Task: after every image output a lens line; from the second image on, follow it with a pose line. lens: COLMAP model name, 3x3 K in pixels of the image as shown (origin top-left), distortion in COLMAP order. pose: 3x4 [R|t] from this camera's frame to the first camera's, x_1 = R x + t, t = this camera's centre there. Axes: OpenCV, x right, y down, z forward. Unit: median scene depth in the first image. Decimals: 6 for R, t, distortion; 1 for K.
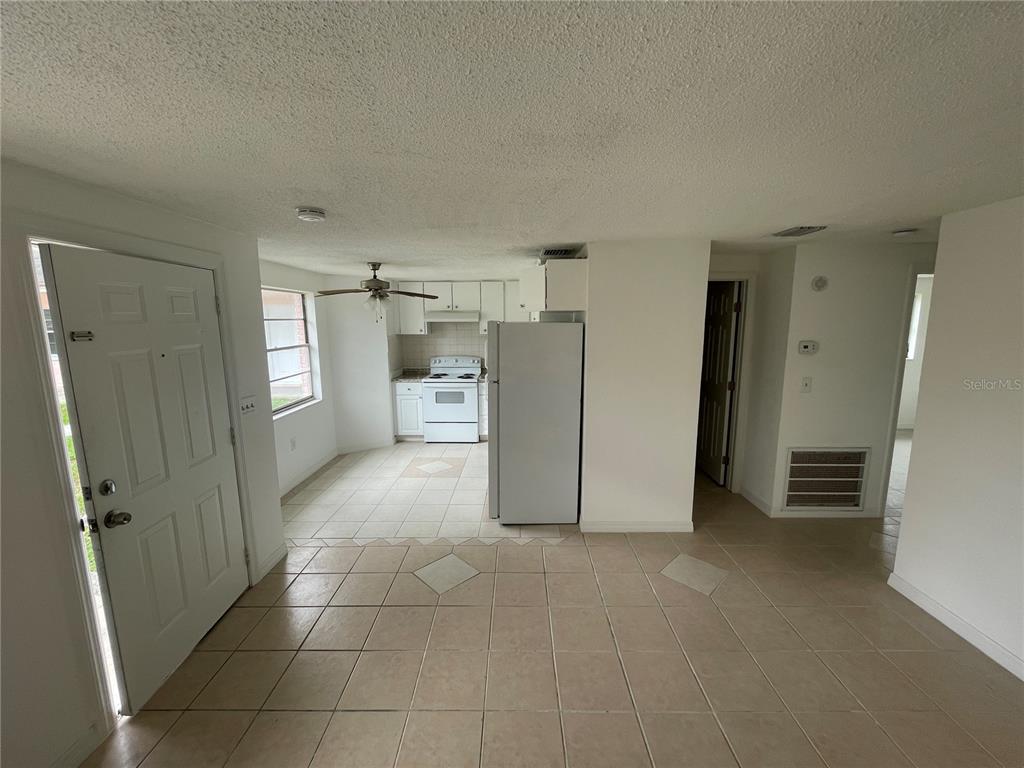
lens RADIAL K [[413.0, 0, 513.4], [0, 413.0, 377.8], [0, 0, 1]] dist [-0.008626, 0.000300]
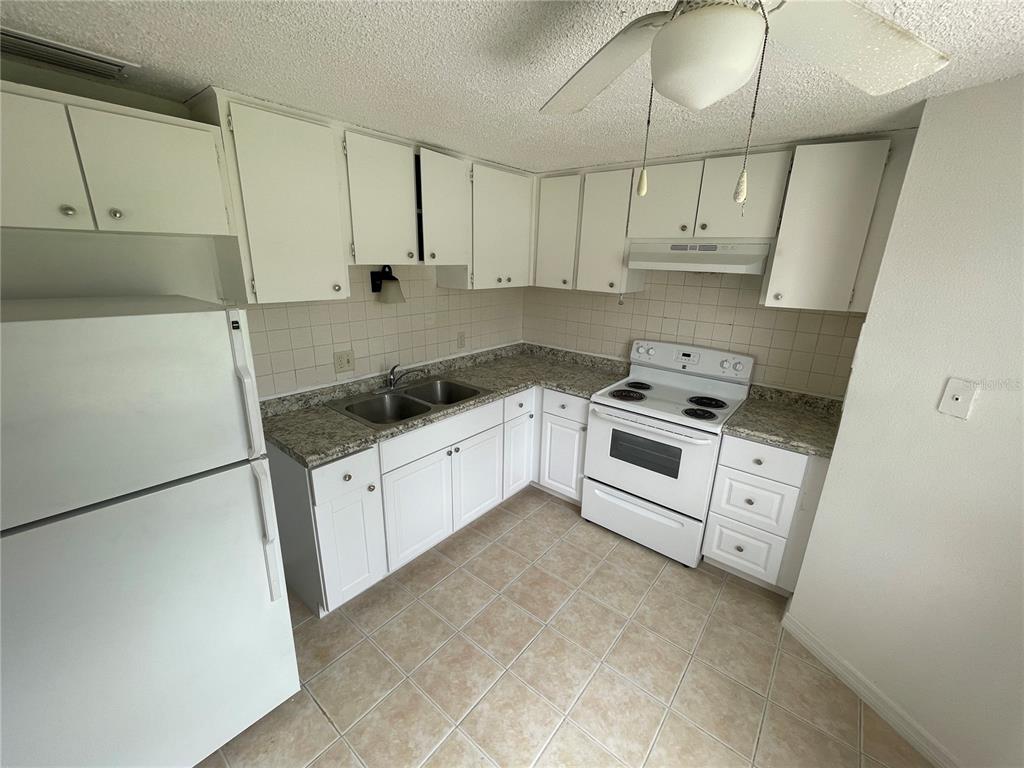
lens RADIAL K [[413.0, 0, 510.1], [0, 413.0, 385.6], [0, 0, 1]] dist [-0.008626, 0.000300]
pose [[0.780196, 0.200878, -0.592403, -0.021907], [-0.112975, 0.976711, 0.182406, -0.076953], [0.615248, -0.075386, 0.784721, 0.574563]]
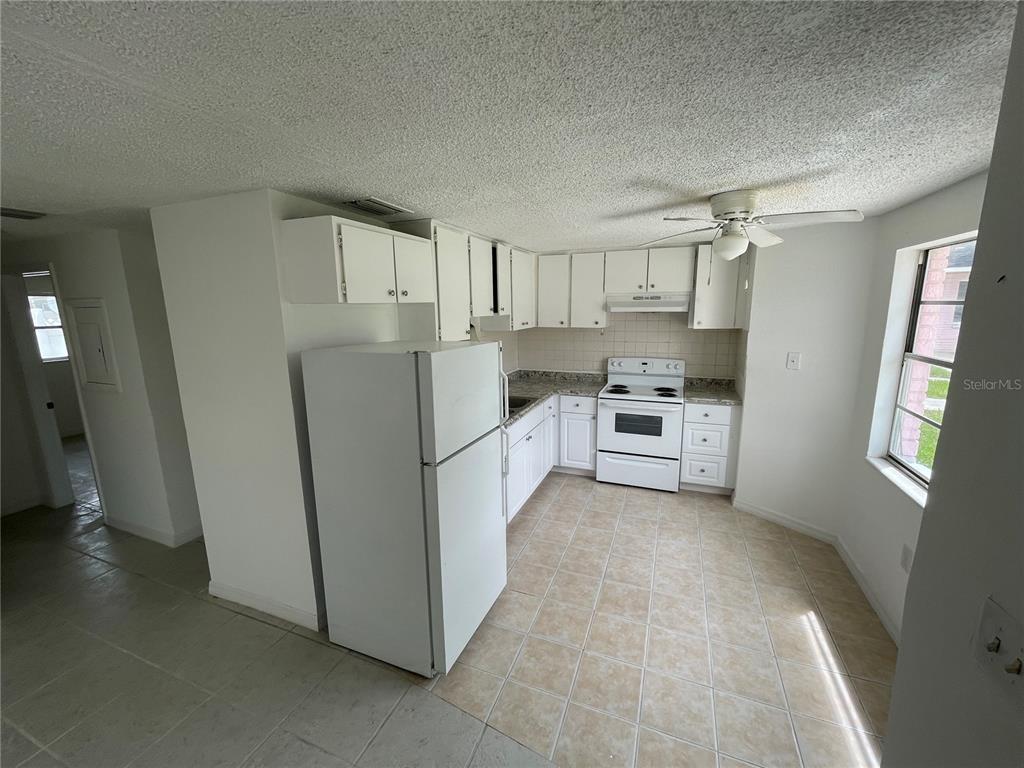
lens RADIAL K [[413.0, 0, 511.4], [0, 413.0, 386.0], [0, 0, 1]] dist [-0.008626, 0.000300]
pose [[0.933572, 0.051526, -0.354666, -0.107425], [-0.034736, 0.997961, 0.053549, -0.040107], [0.356702, -0.037672, 0.933458, 0.295534]]
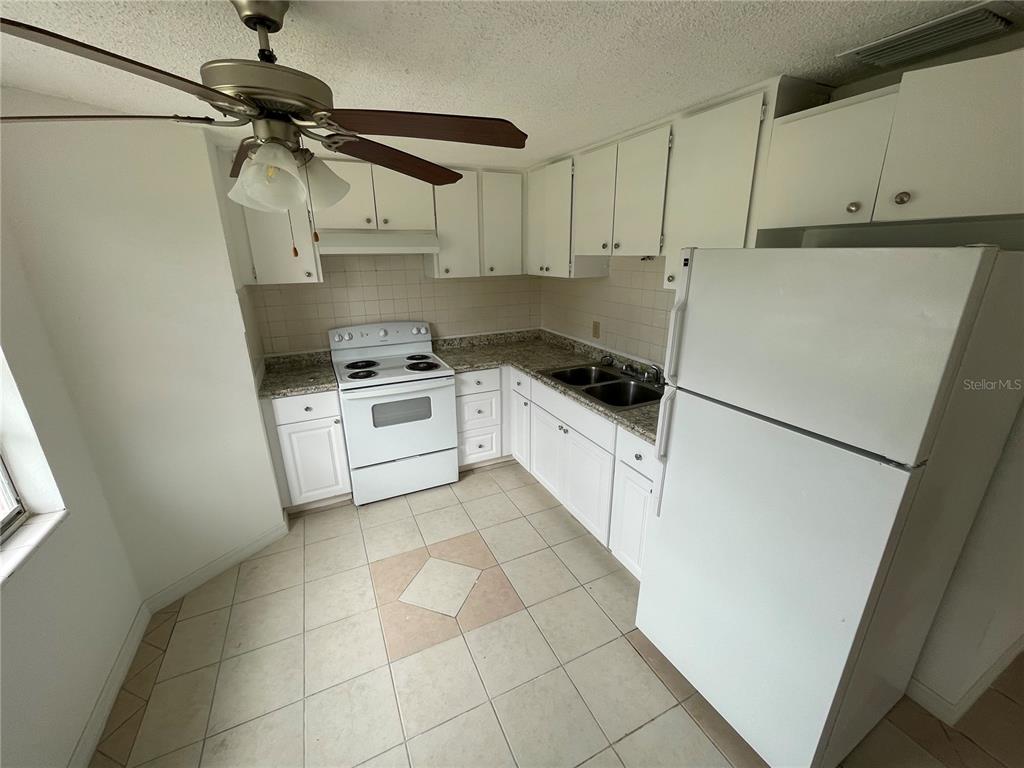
lens RADIAL K [[413.0, 0, 515.0], [0, 413.0, 382.3], [0, 0, 1]] dist [-0.008626, 0.000300]
pose [[0.893651, -0.138840, 0.426744, -0.234047], [0.064915, 0.980930, 0.183203, -0.067919], [-0.444042, -0.136017, 0.885622, 0.493392]]
